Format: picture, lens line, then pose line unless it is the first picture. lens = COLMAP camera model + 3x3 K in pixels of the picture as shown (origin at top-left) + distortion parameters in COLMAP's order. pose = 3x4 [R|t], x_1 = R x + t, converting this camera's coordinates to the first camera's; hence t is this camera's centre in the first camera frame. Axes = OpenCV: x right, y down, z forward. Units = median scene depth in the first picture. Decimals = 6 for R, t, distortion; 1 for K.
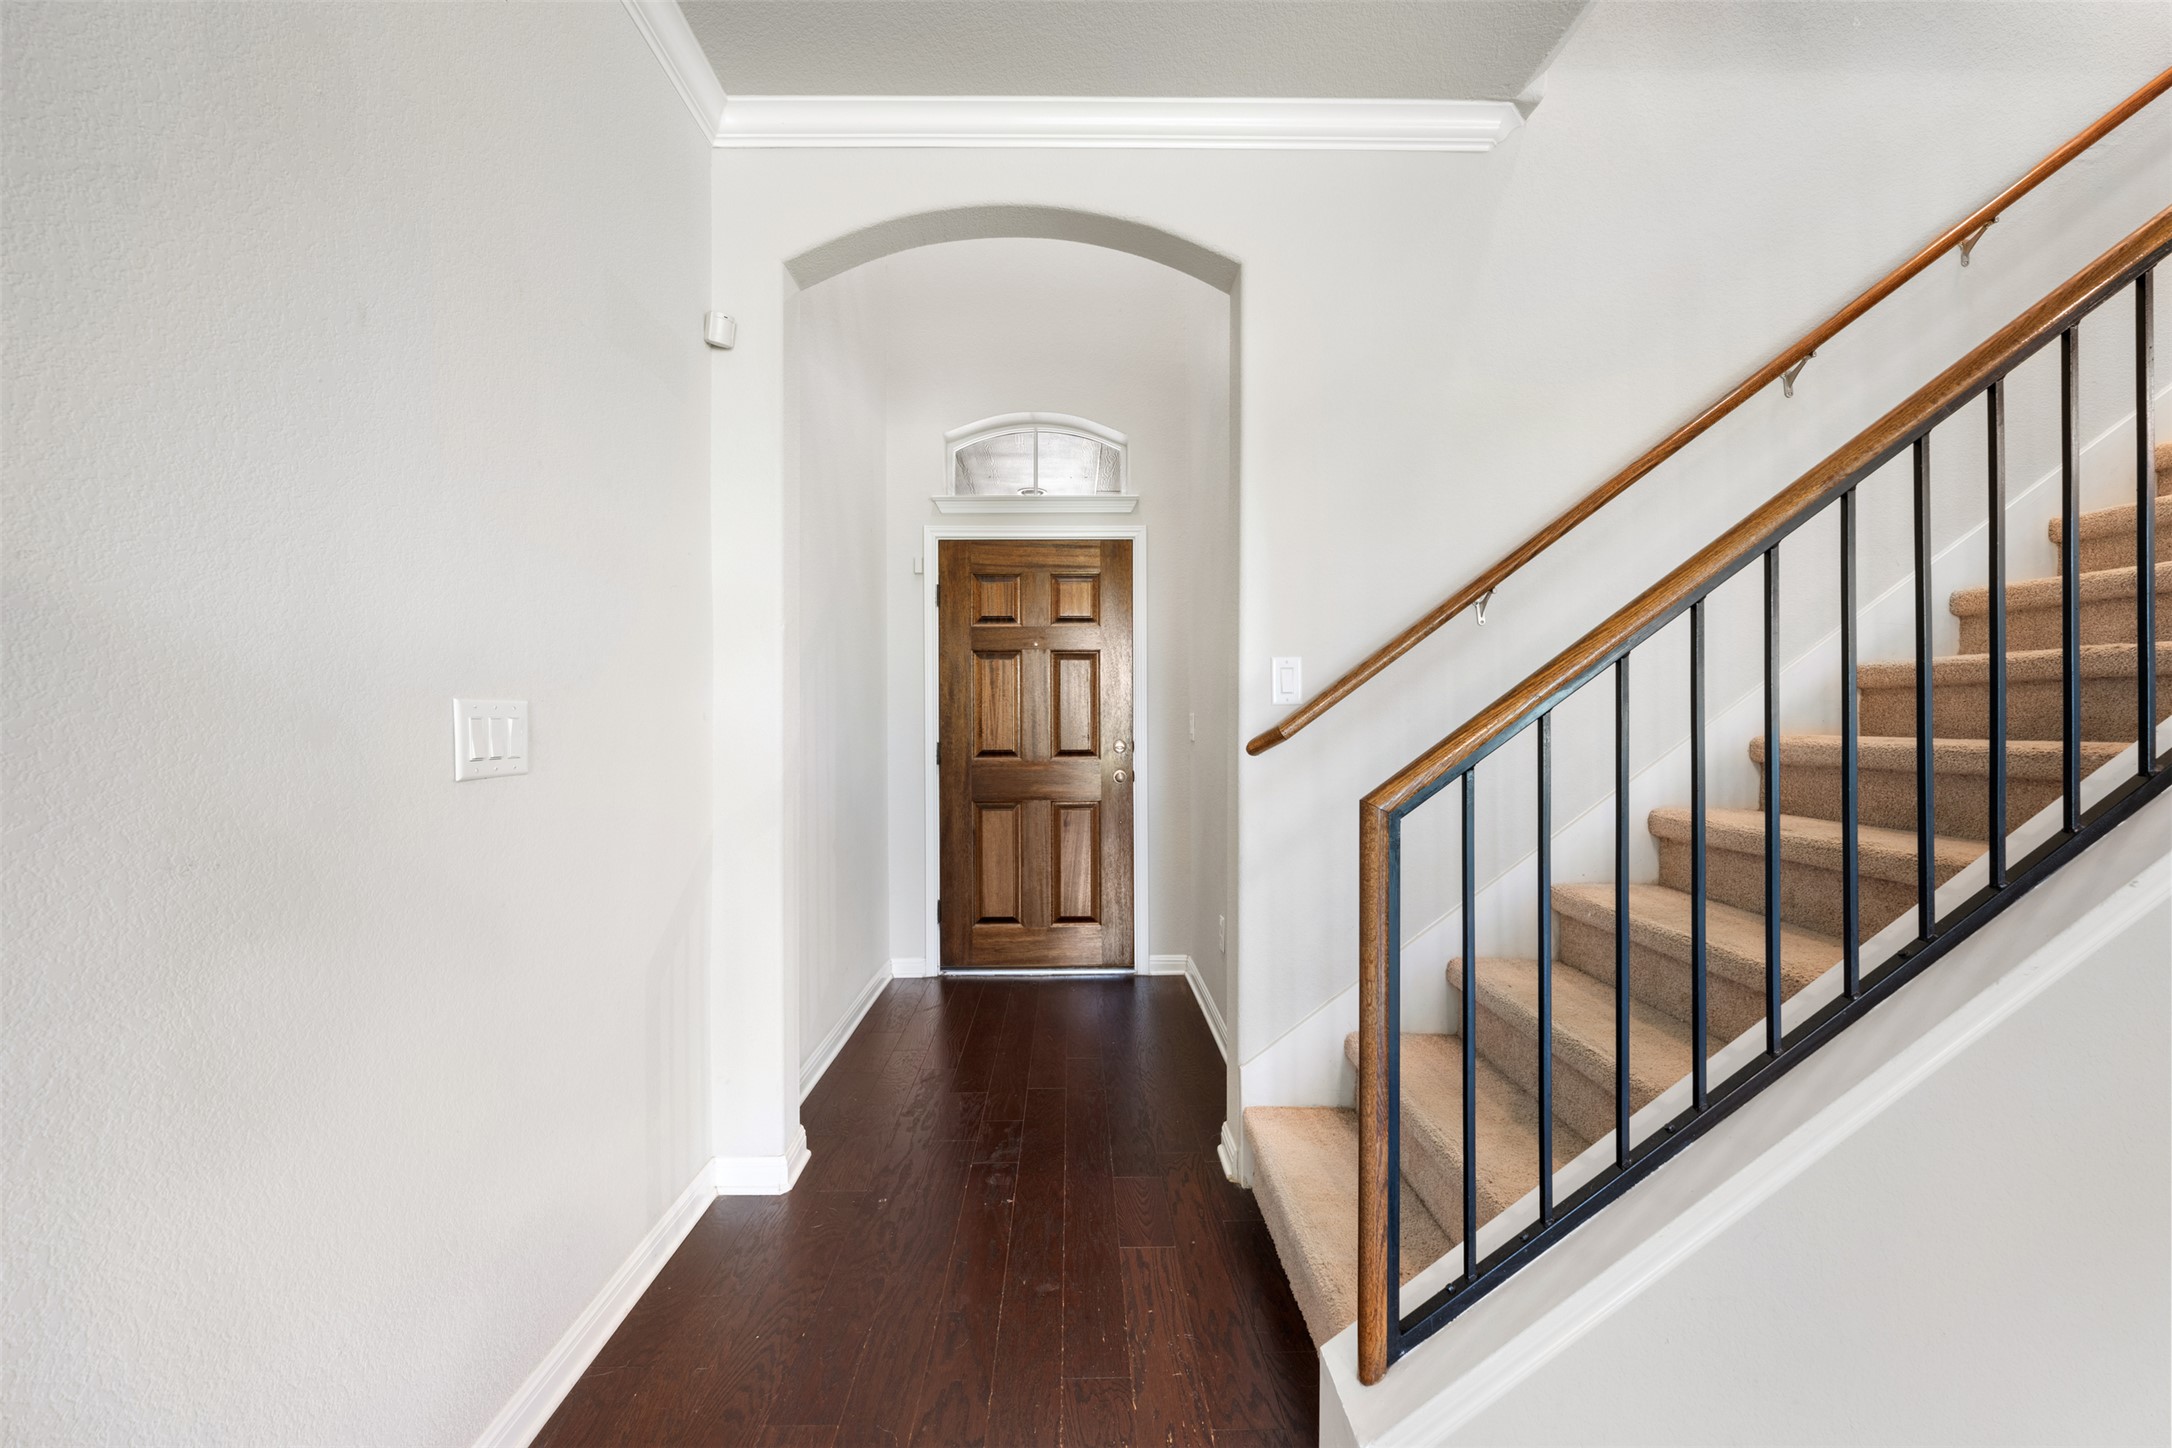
lens RADIAL K [[863.1, 0, 1086.5], [0, 863.1, 723.1], [0, 0, 1]] dist [-0.002644, -0.000291]
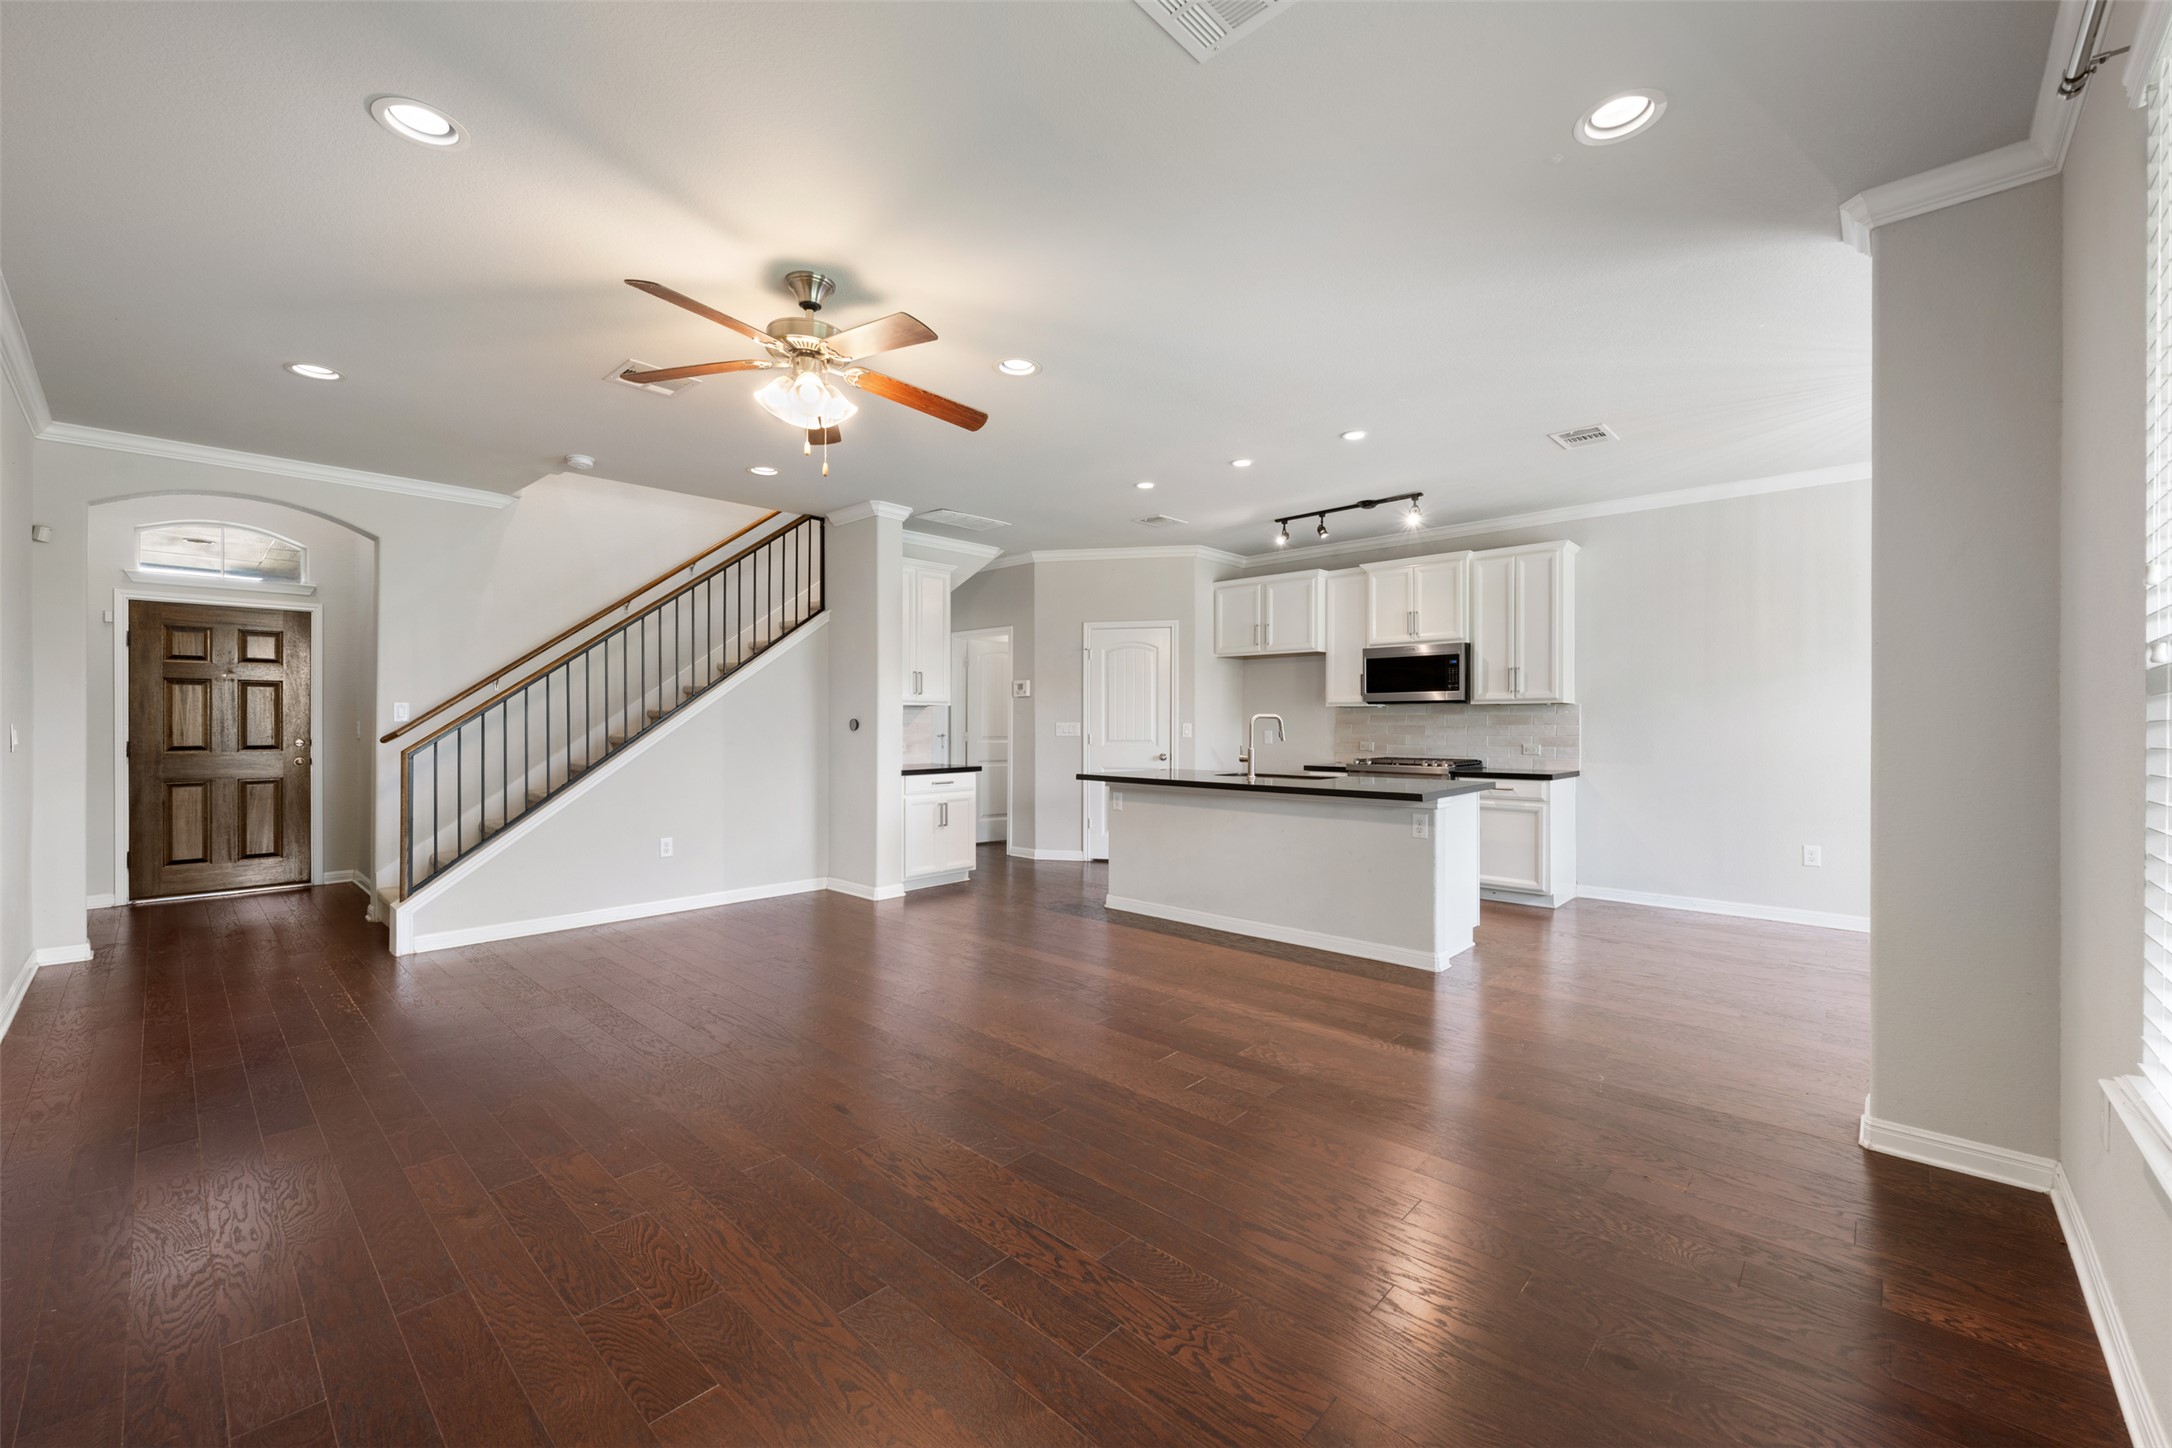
lens RADIAL K [[863.1, 0, 1086.5], [0, 863.1, 723.1], [0, 0, 1]] dist [-0.002644, -0.000291]
pose [[0.698042, 0.003897, 0.716047, -0.083972], [-0.005117, 0.999987, -0.000454, -0.015234], [-0.716039, -0.003347, 0.698052, -1.125468]]
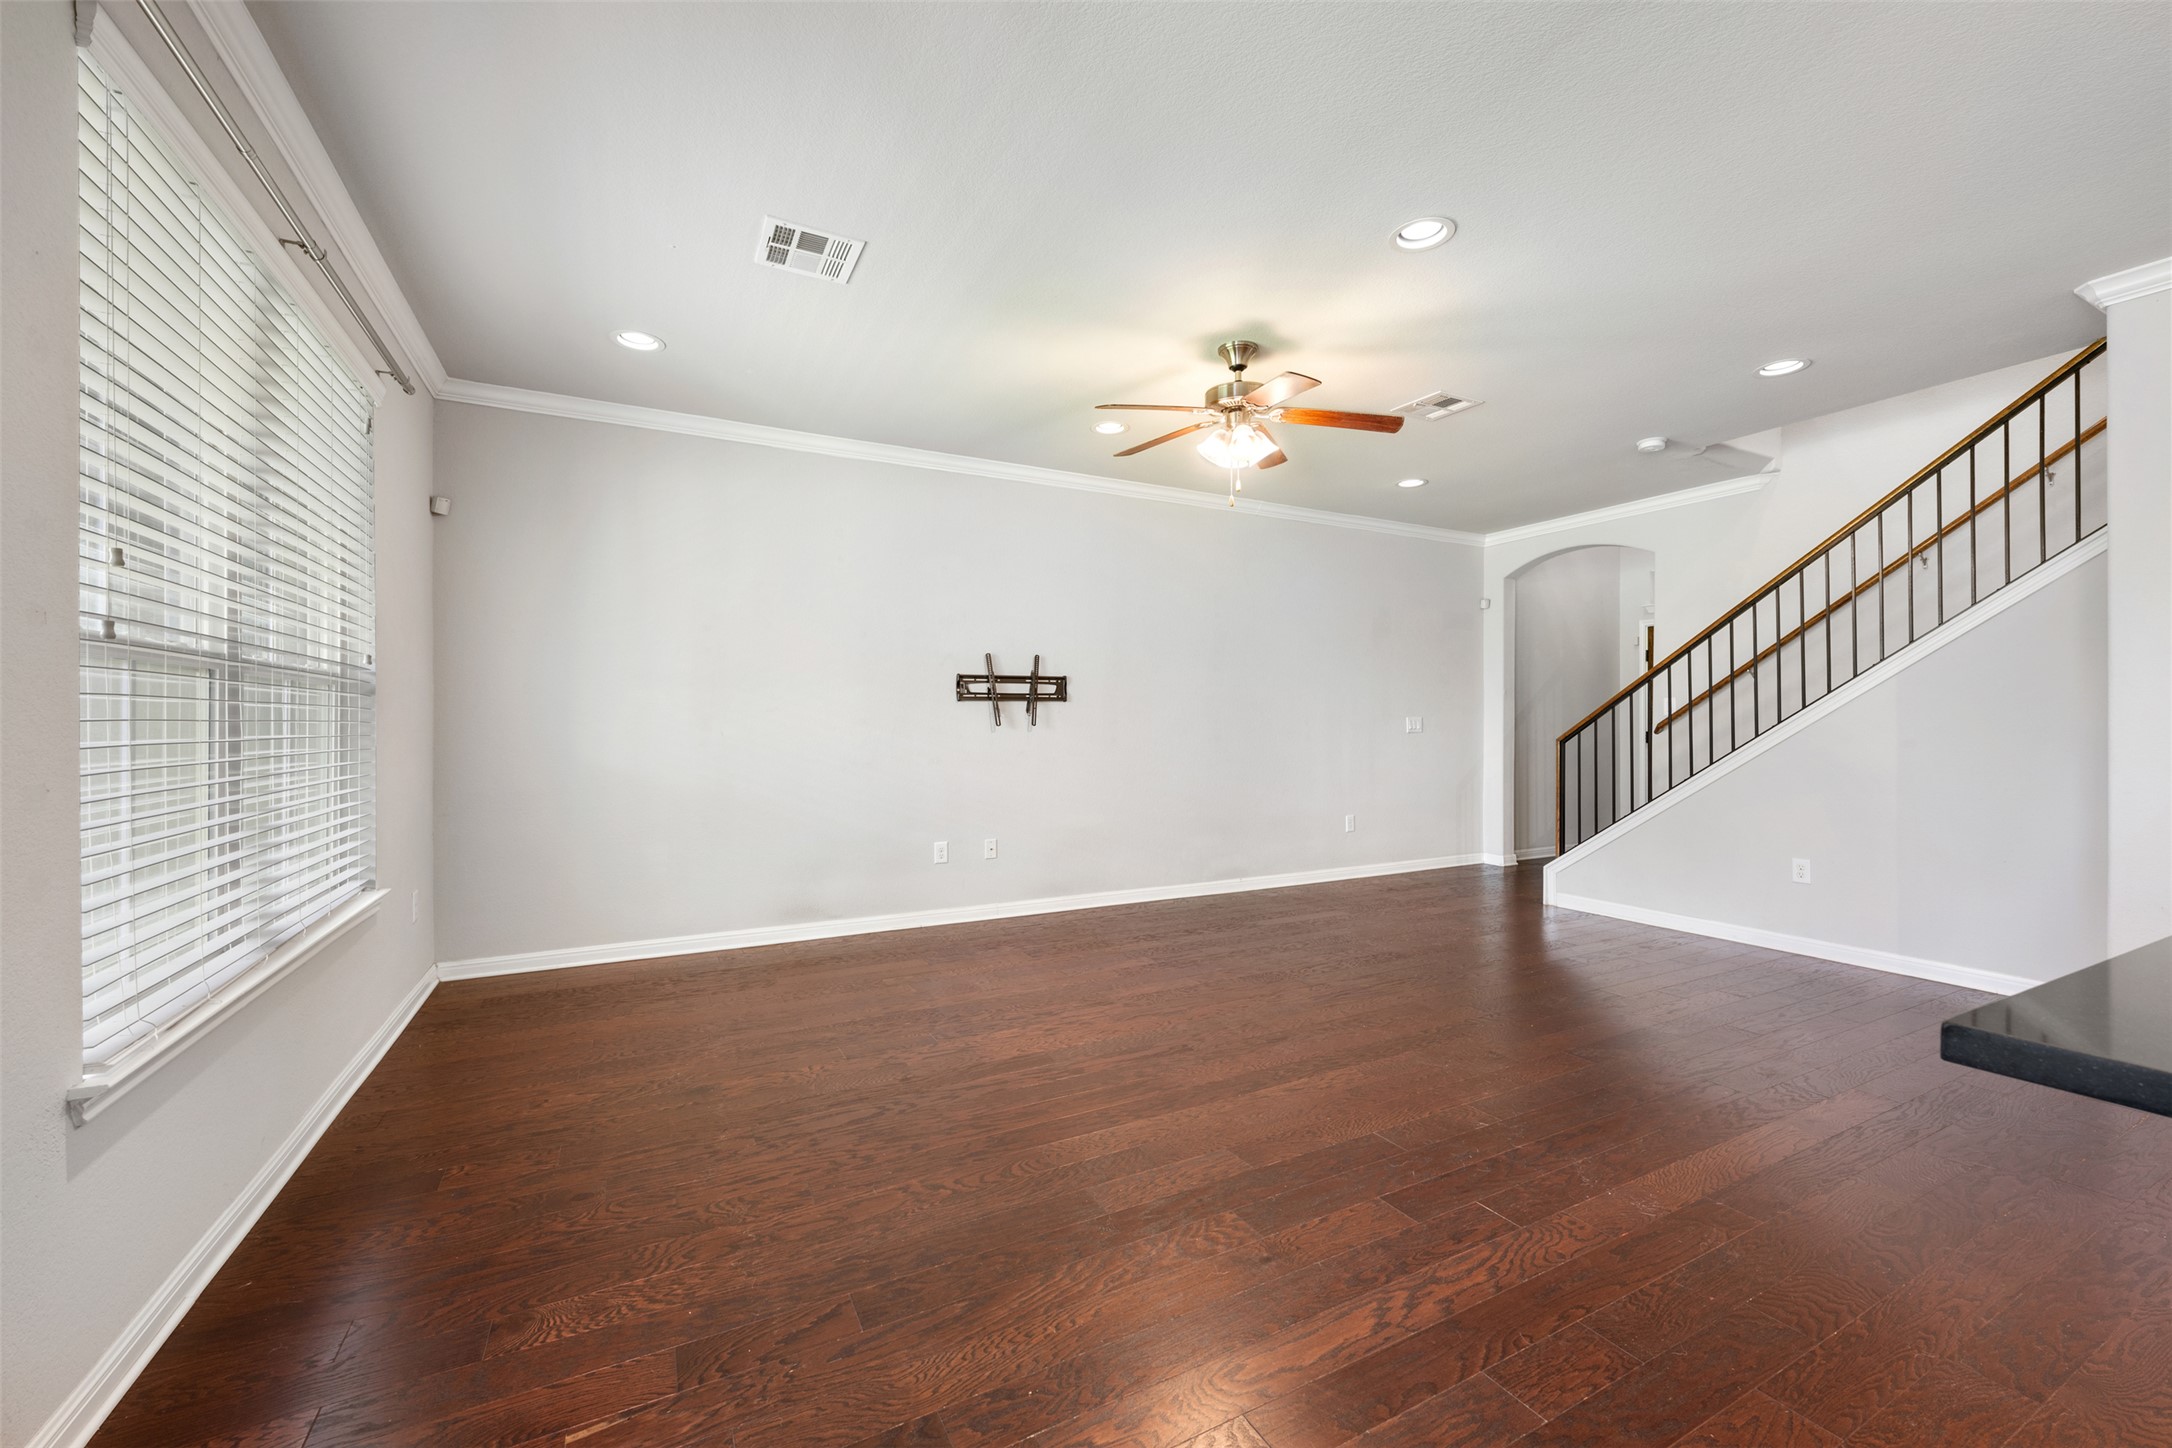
lens RADIAL K [[856.3, 0, 1083.2], [0, 856.3, 723.8], [0, 0, 1]] dist [-0.001755, 0.000053]
pose [[0.442704, 0.005726, -0.896649, 0.981020], [0.000280, 0.999979, 0.006524, -0.008263], [0.896668, -0.003139, 0.442693, -0.981115]]
